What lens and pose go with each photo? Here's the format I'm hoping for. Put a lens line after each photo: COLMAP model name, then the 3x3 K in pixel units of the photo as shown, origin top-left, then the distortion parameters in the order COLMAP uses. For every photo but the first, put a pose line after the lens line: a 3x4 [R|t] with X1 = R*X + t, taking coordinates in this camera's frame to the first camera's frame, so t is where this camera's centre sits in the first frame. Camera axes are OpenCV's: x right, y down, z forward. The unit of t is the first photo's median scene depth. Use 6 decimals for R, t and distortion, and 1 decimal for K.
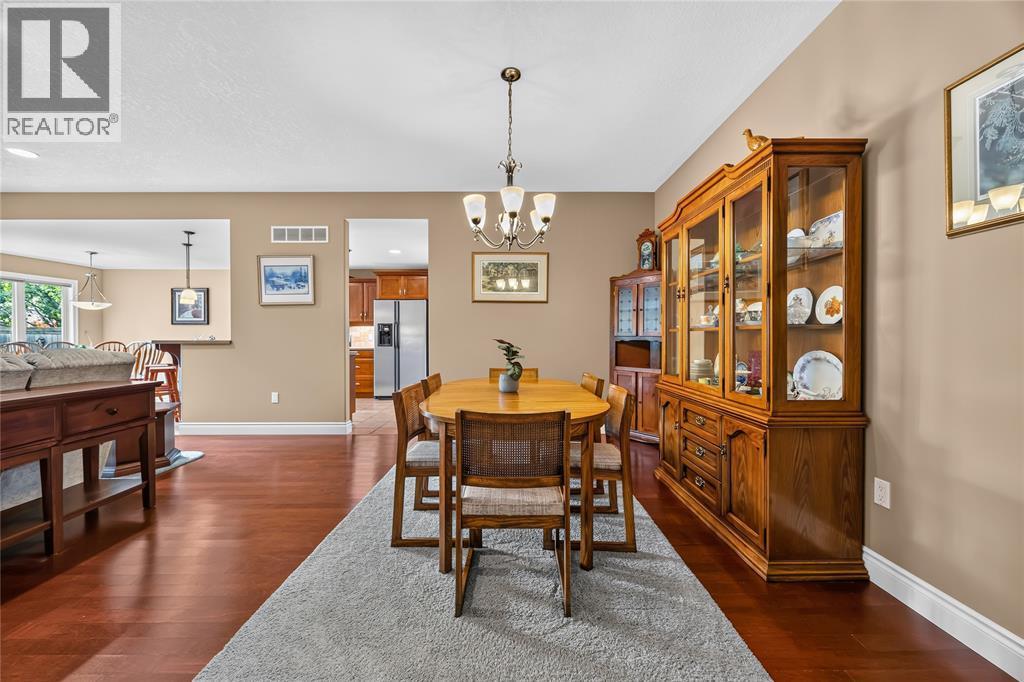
lens RADIAL K [[391.9, 0, 511.3], [0, 391.9, 342.3], [0, 0, 1]] dist [-0.000164, -0.000137]
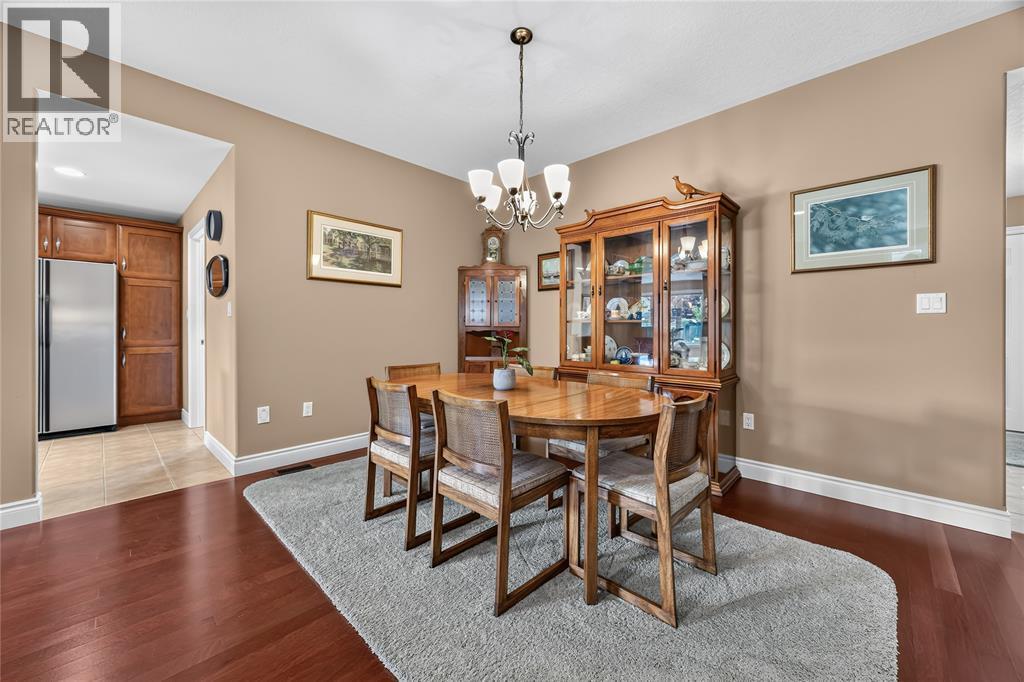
lens RADIAL K [[396.8, 0, 515.6], [0, 396.8, 331.4], [0, 0, 1]] dist [-0.000728, 0.000015]
pose [[0.687914, -0.003770, 0.725782, -0.371724], [0.006989, 0.999975, -0.001431, -0.000917], [-0.725758, 0.006057, 0.687923, 0.215408]]
